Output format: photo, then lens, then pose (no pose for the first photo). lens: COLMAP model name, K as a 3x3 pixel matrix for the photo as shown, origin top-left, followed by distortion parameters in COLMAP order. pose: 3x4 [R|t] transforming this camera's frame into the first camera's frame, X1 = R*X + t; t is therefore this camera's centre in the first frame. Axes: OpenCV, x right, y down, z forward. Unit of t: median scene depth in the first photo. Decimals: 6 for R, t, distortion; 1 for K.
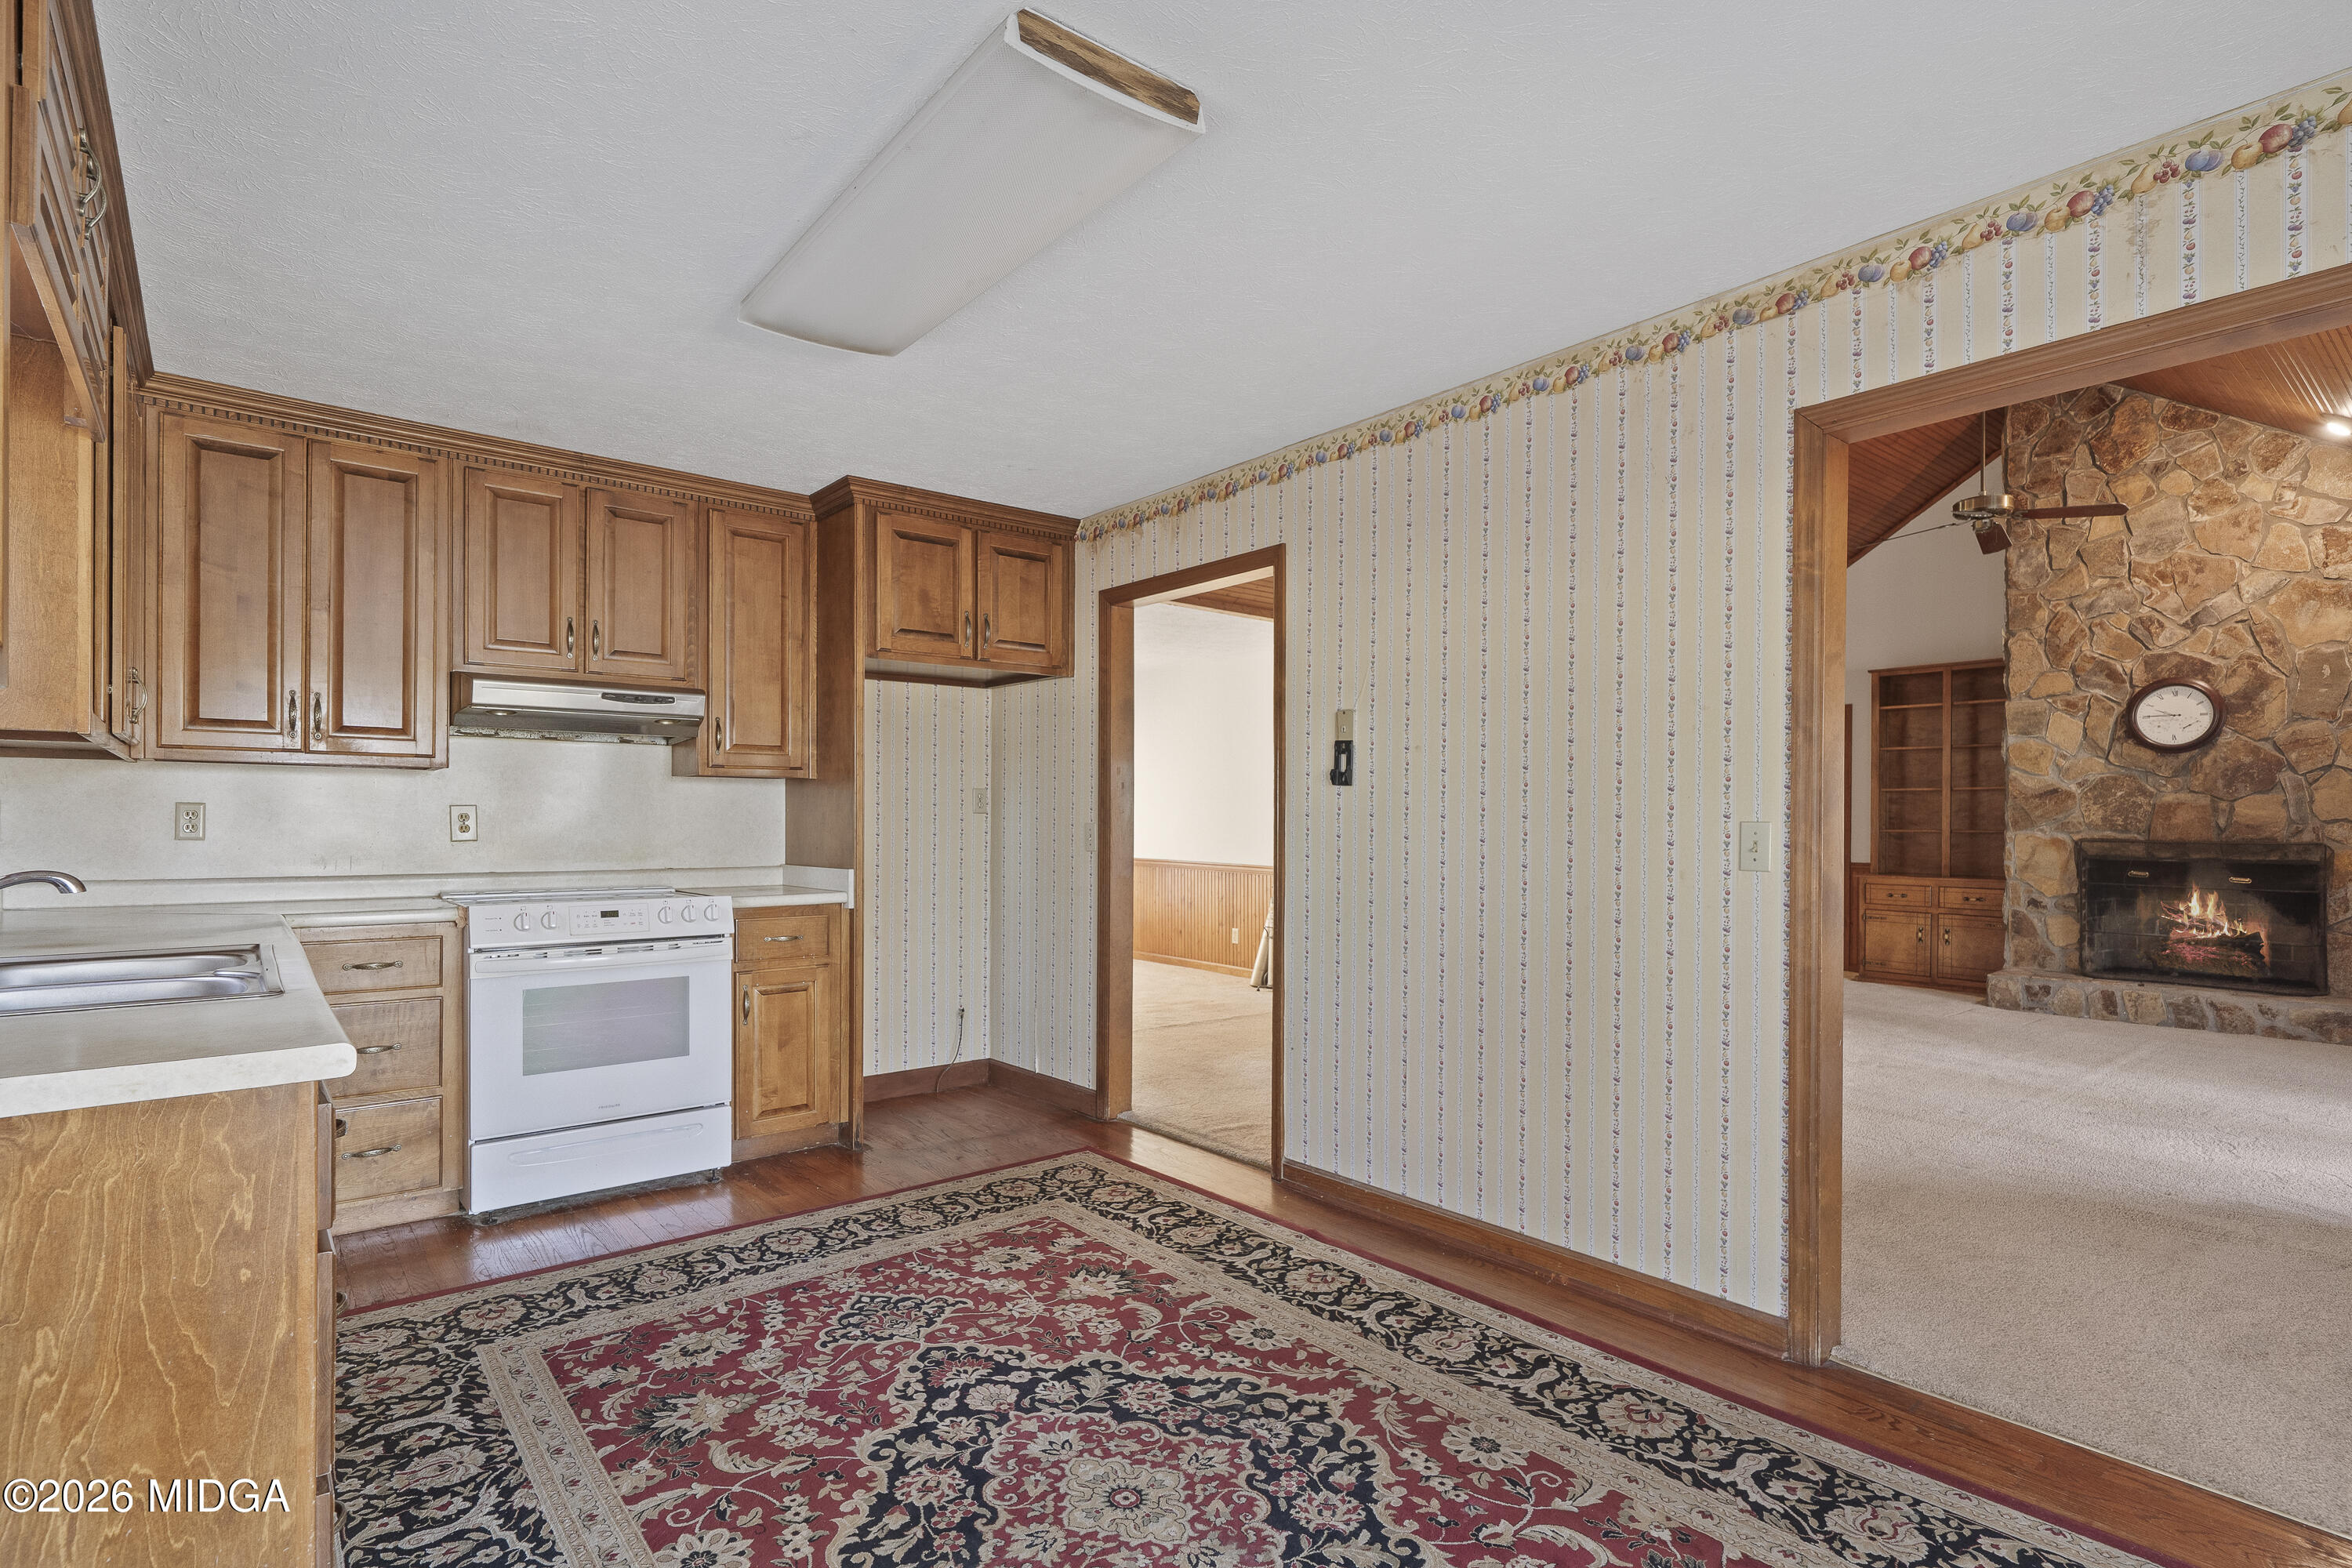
lens RADIAL K [[1146.8, 0, 1173.6], [0, 1146.8, 821.7], [0, 0, 1]] dist [-0.007718, 0.002591]
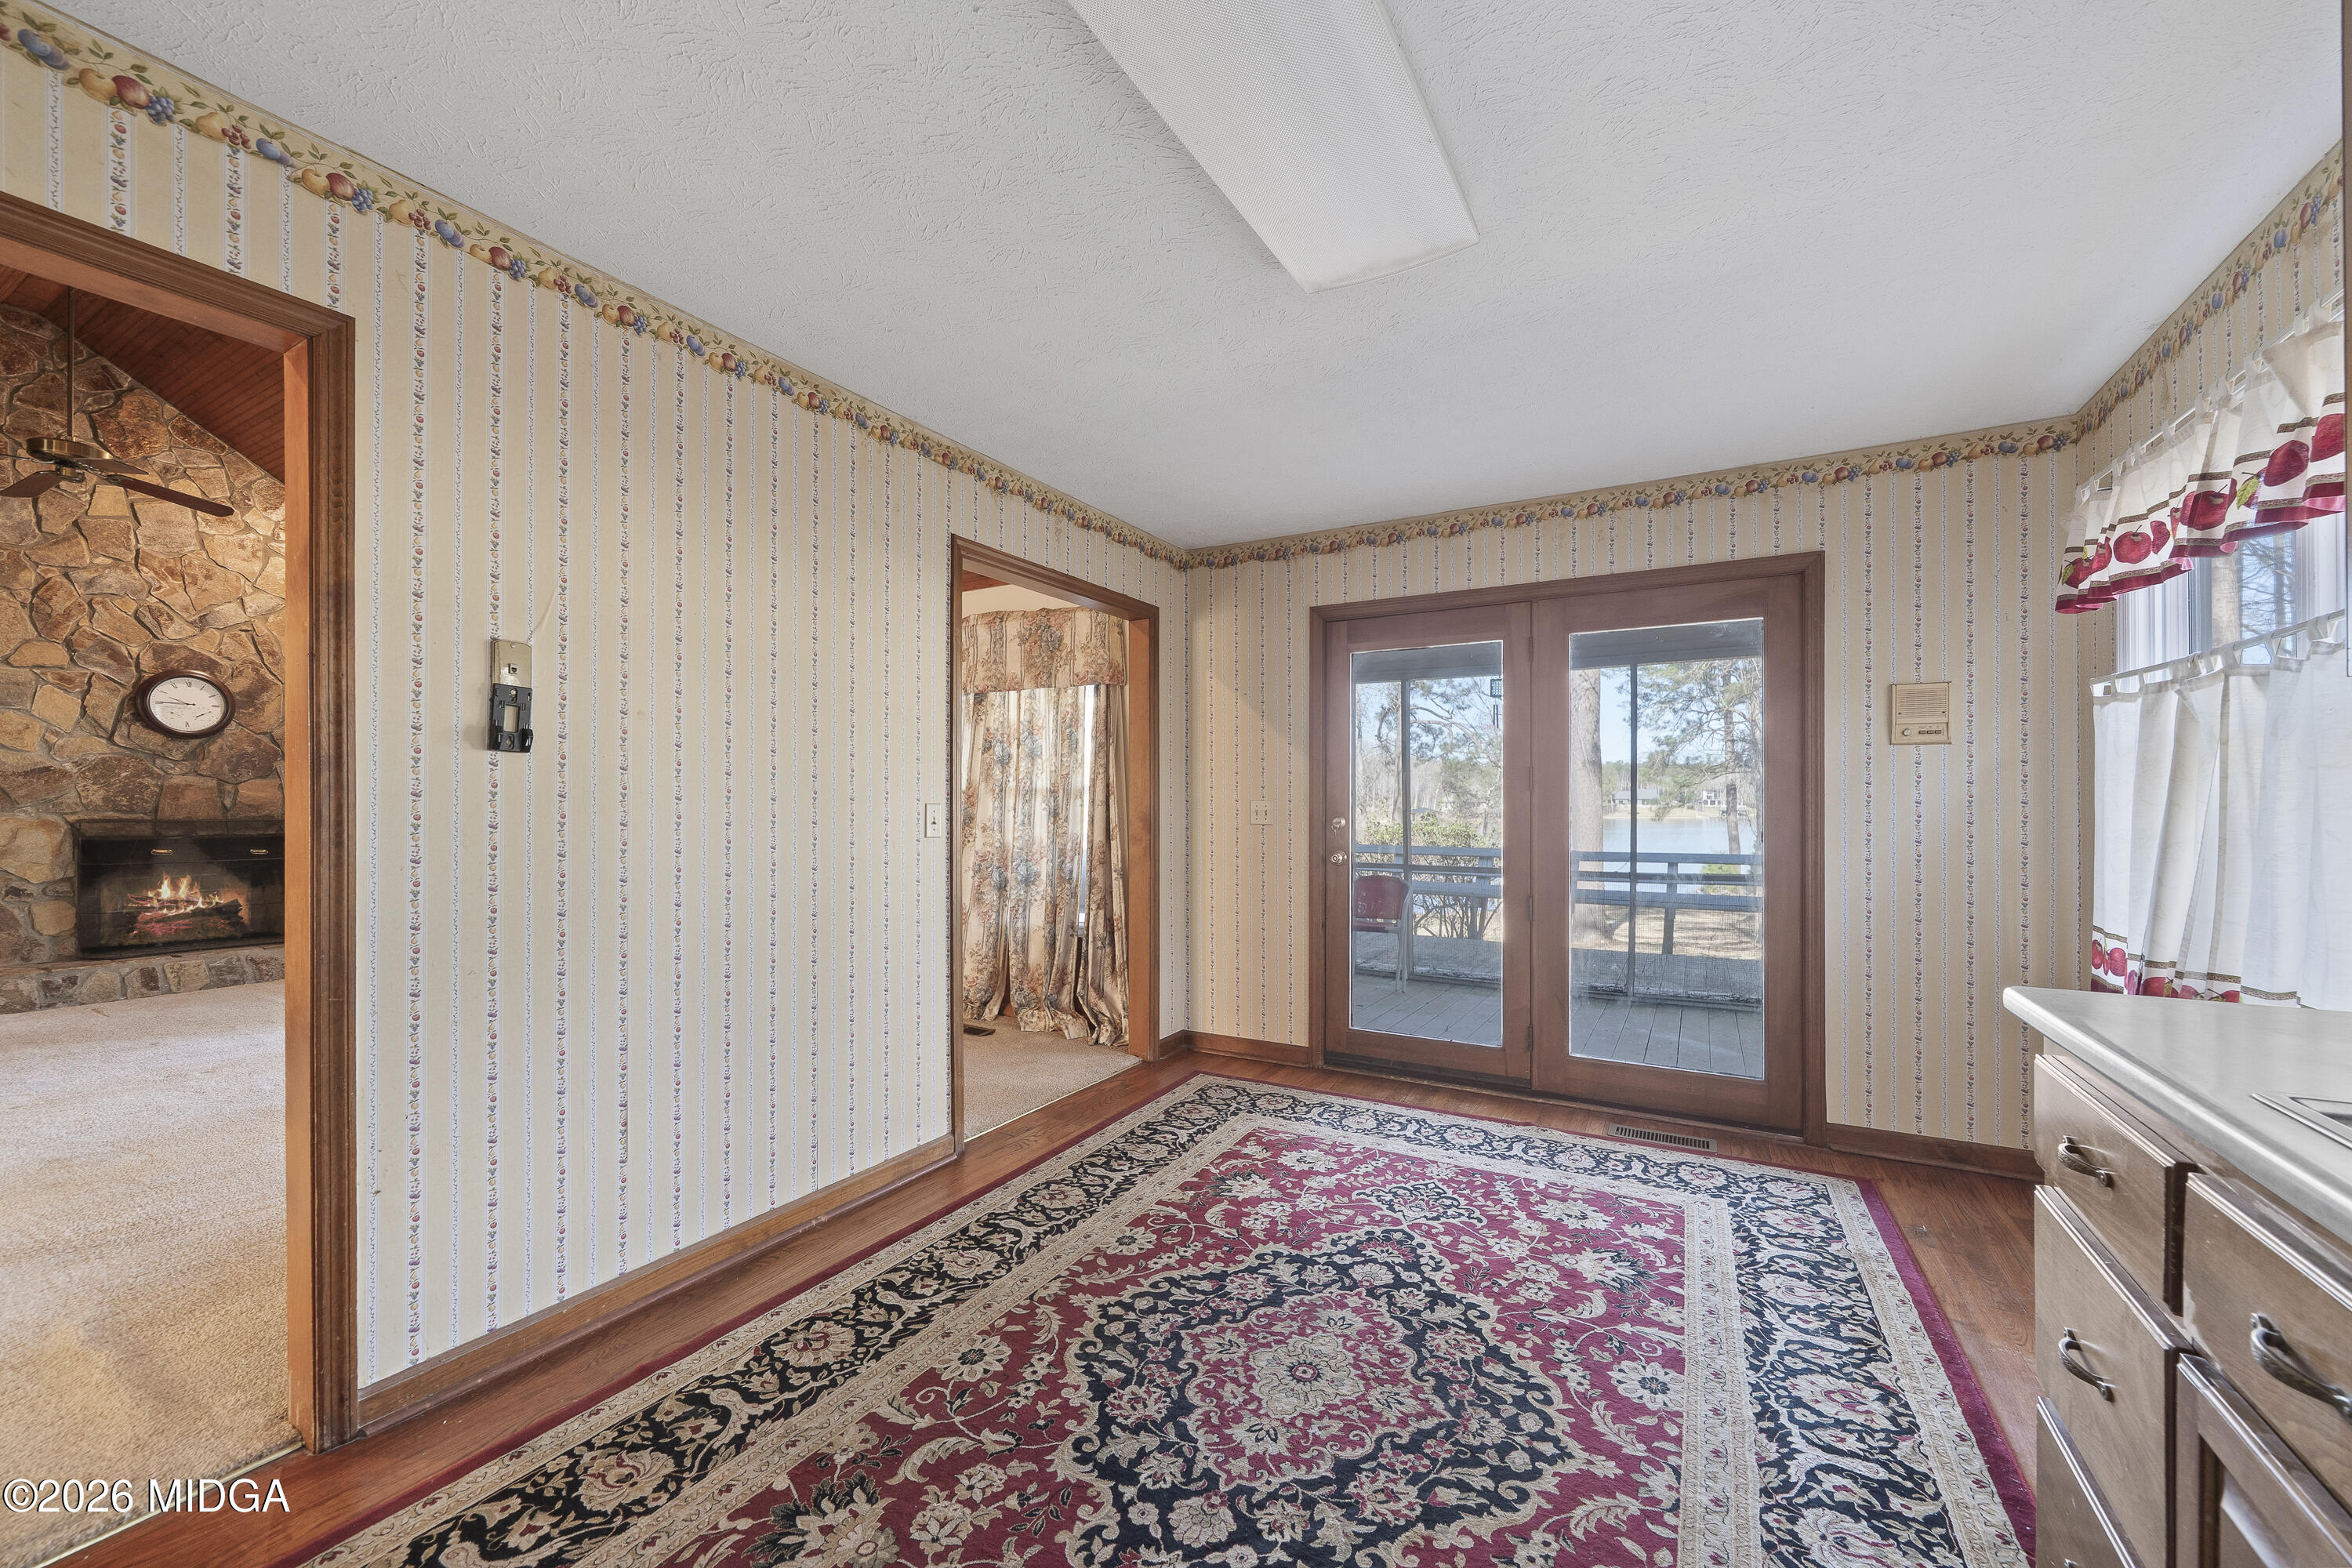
lens RADIAL K [[906.0, 0, 1174.0], [0, 906.0, 795.9], [0, 0, 1]] dist [-0.005881, 0.000470]
pose [[-0.346959, 0.005381, 0.937865, -0.565315], [0.000159, 0.999984, -0.005679, -0.002204], [-0.937880, -0.001821, -0.346955, 0.933863]]
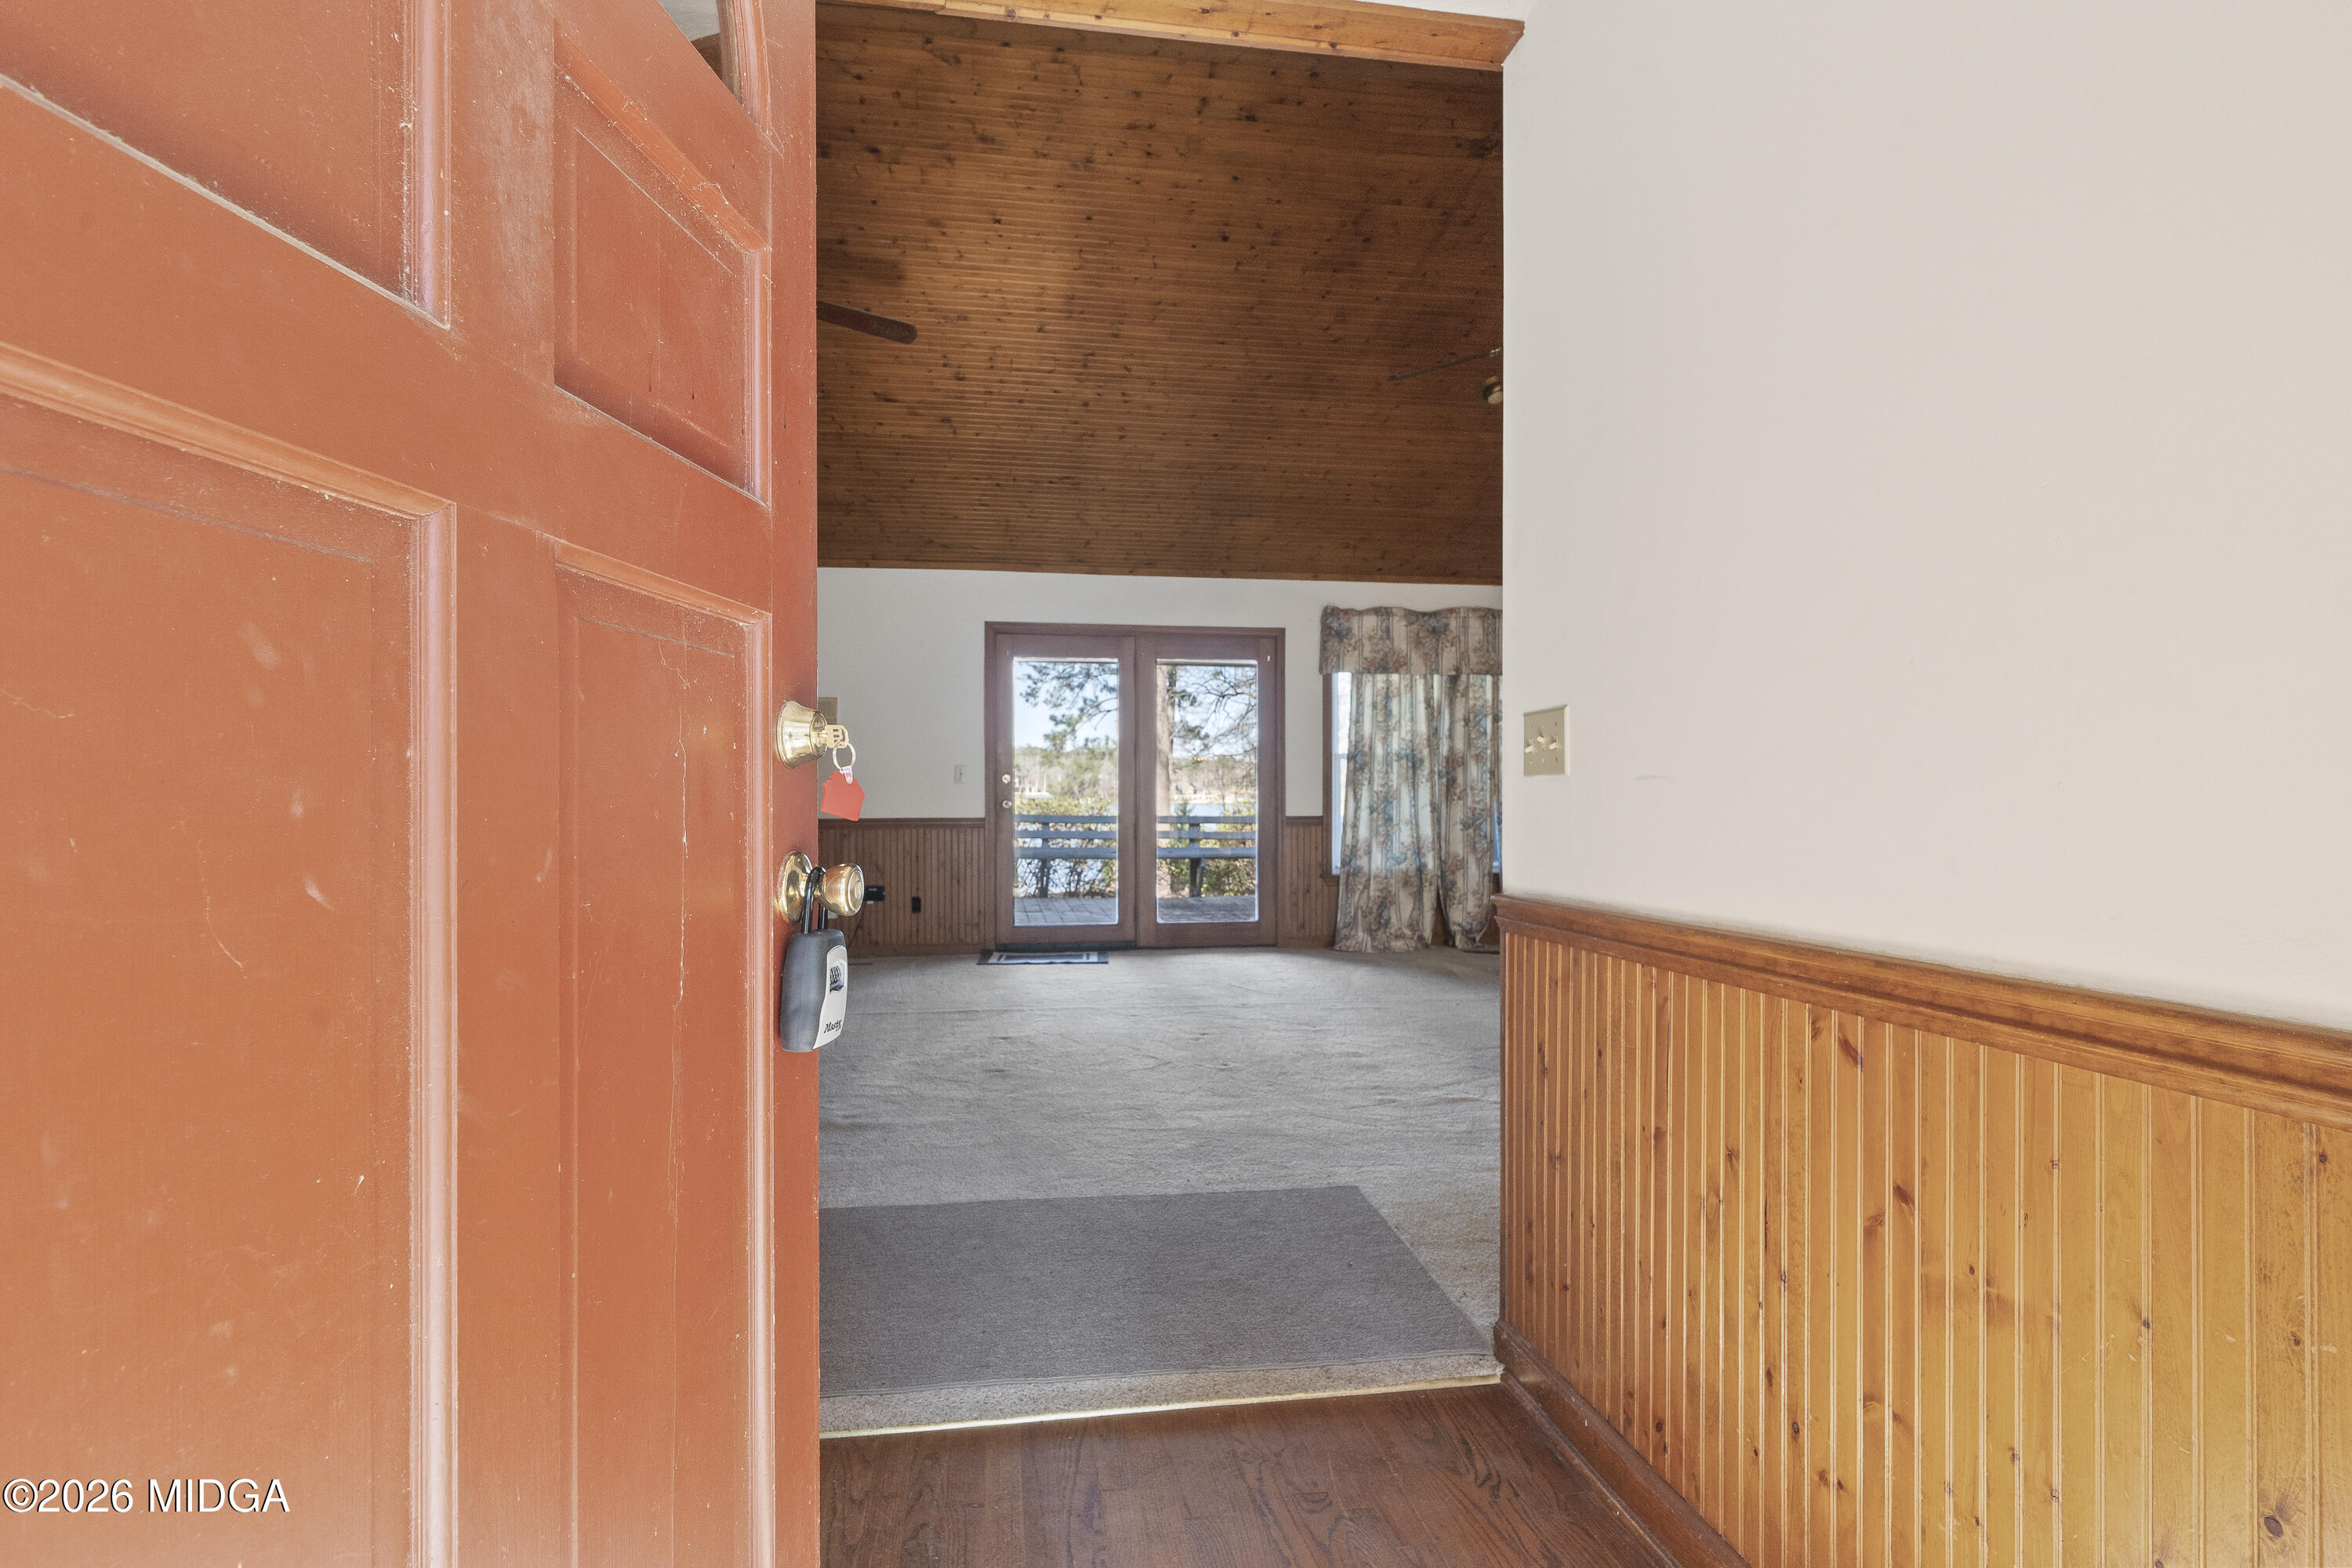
lens RADIAL K [[1146.8, 0, 1149.7], [0, 1146.8, 794.8], [0, 0, 1]] dist [-0.007718, 0.002591]
pose [[-0.849507, -0.003612, 0.527566, 0.338327], [0.000509, 0.999970, 0.007666, 0.039825], [-0.527578, 0.006780, -0.849480, 3.072282]]
